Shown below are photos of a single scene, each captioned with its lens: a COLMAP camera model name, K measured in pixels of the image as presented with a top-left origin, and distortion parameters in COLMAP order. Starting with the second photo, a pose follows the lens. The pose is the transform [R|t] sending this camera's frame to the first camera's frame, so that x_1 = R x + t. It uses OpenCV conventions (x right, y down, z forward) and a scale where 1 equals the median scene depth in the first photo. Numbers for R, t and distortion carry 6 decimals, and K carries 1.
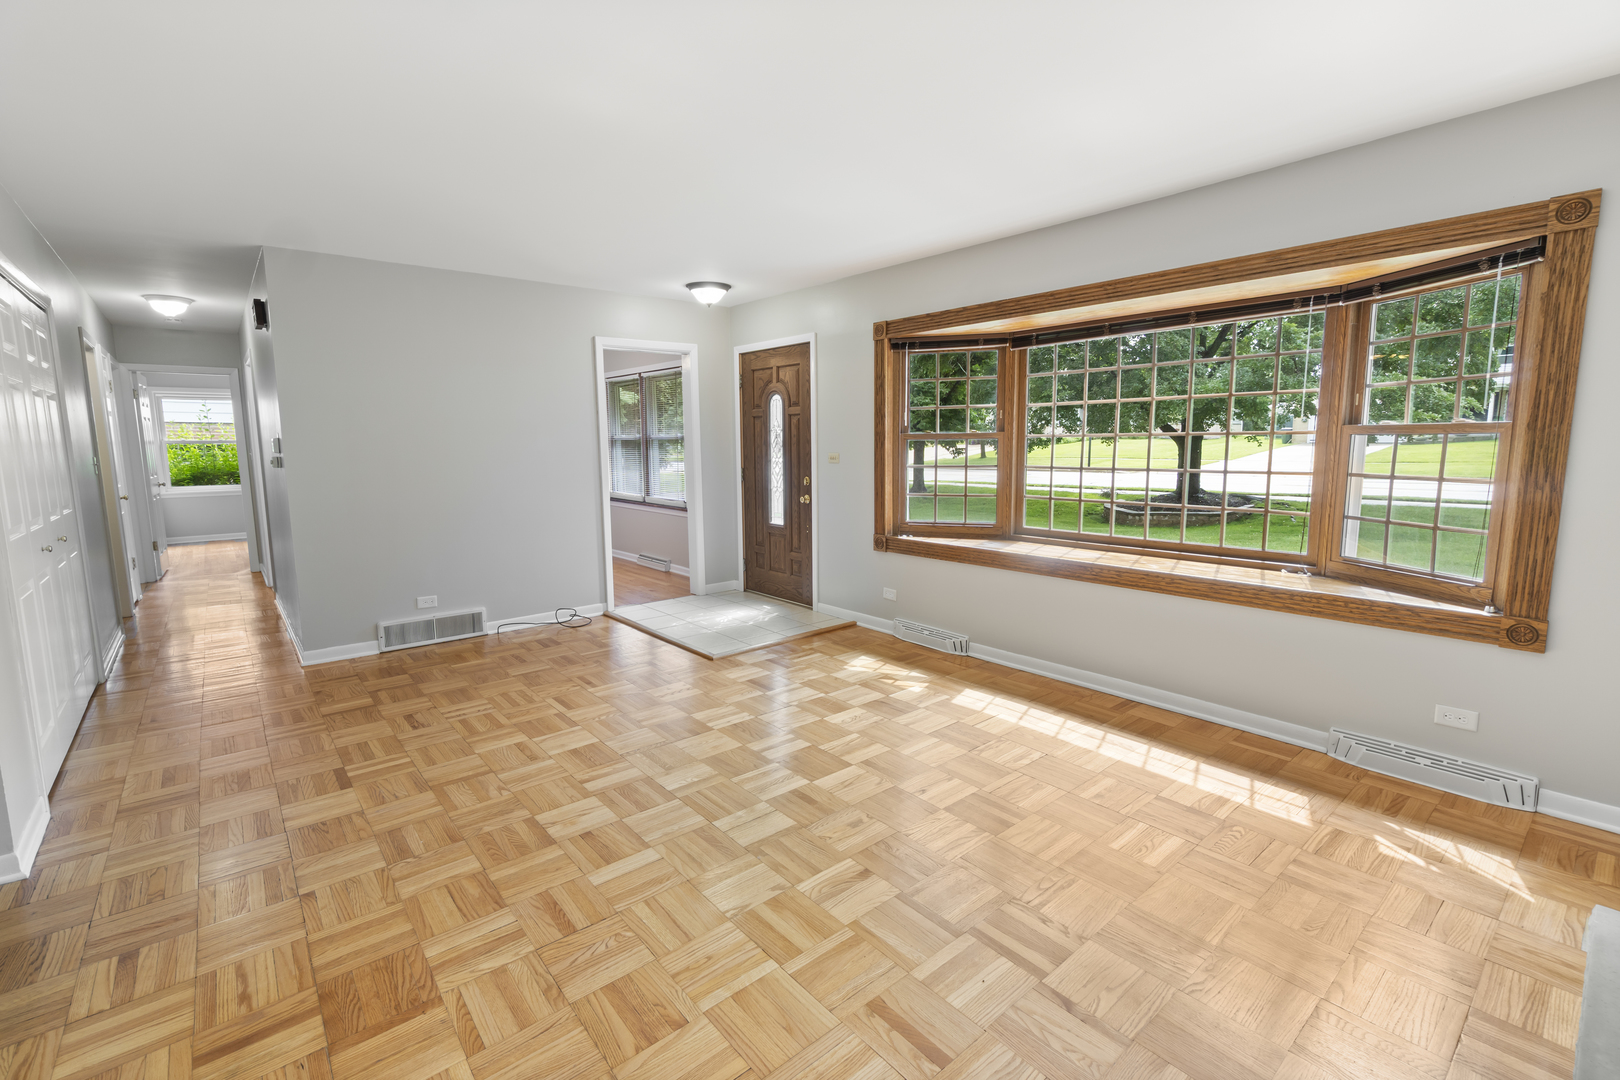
lens RADIAL K [[708.2, 0, 799.2], [0, 708.2, 532.2], [0, 0, 1]] dist [-0.000243, -0.000153]
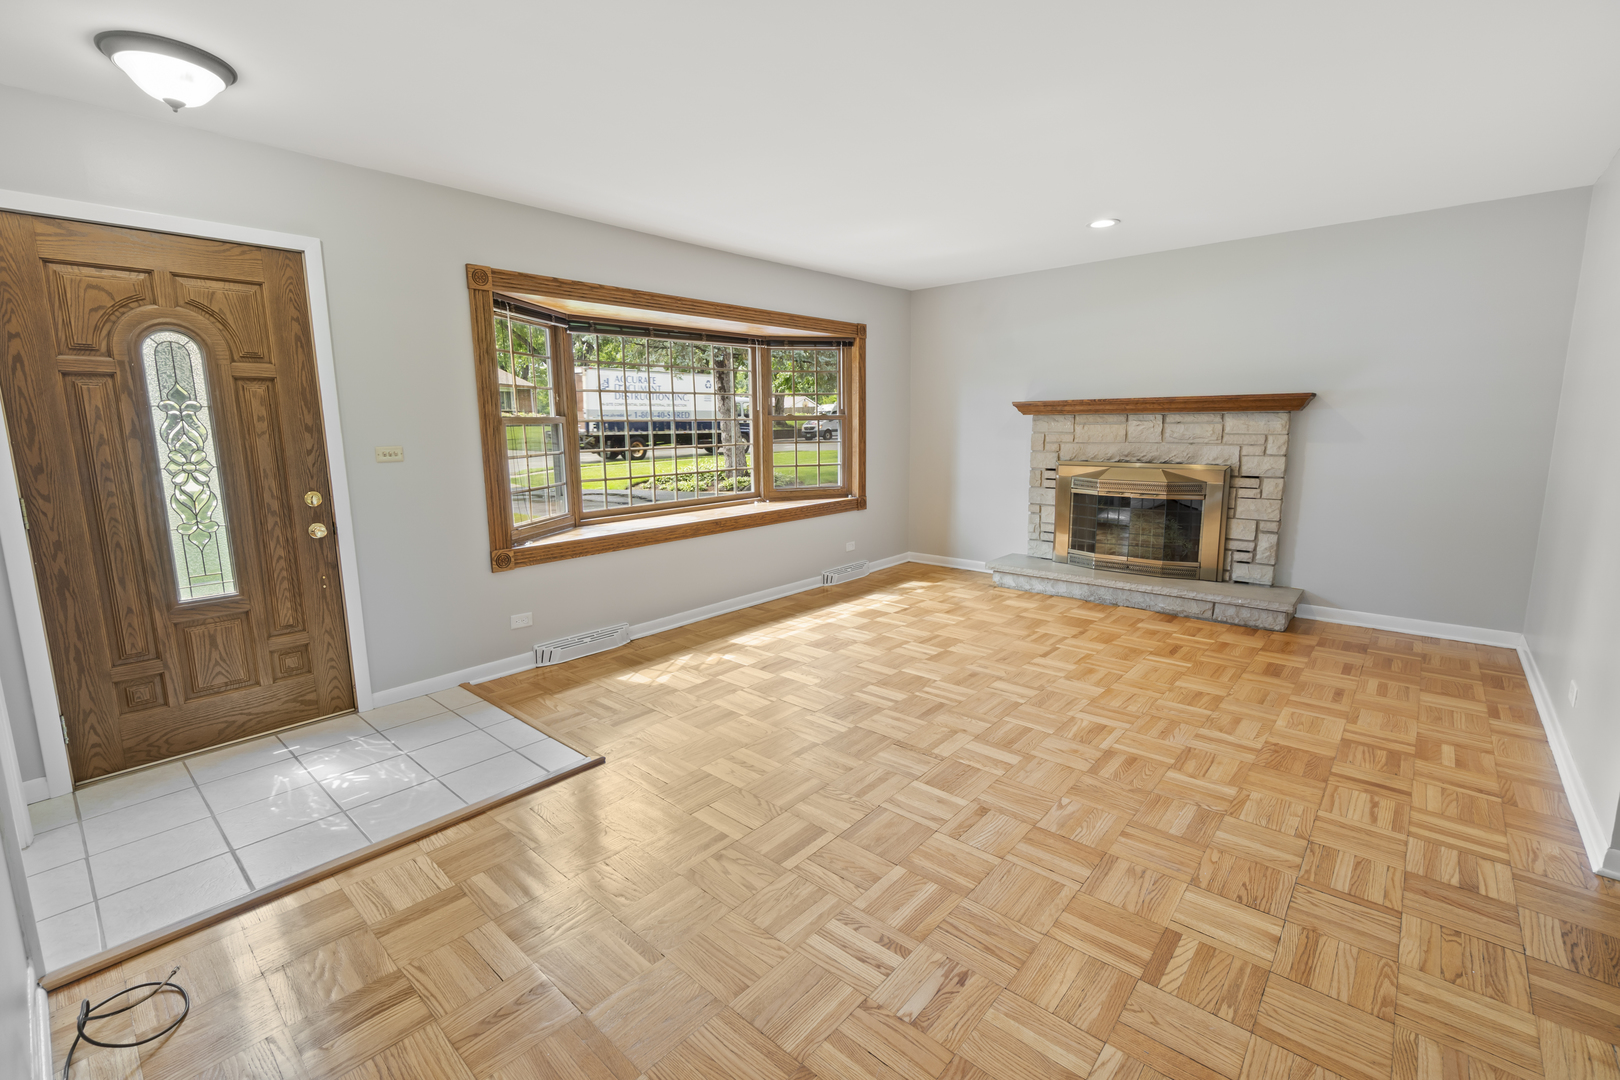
lens RADIAL K [[708.2, 0, 799.2], [0, 708.2, 532.2], [0, 0, 1]] dist [-0.000243, -0.000153]
pose [[-0.150087, -0.141476, 0.978498, -0.908200], [0.140250, 0.976653, 0.162721, -0.125970], [-0.978675, 0.161657, -0.126741, 1.048835]]
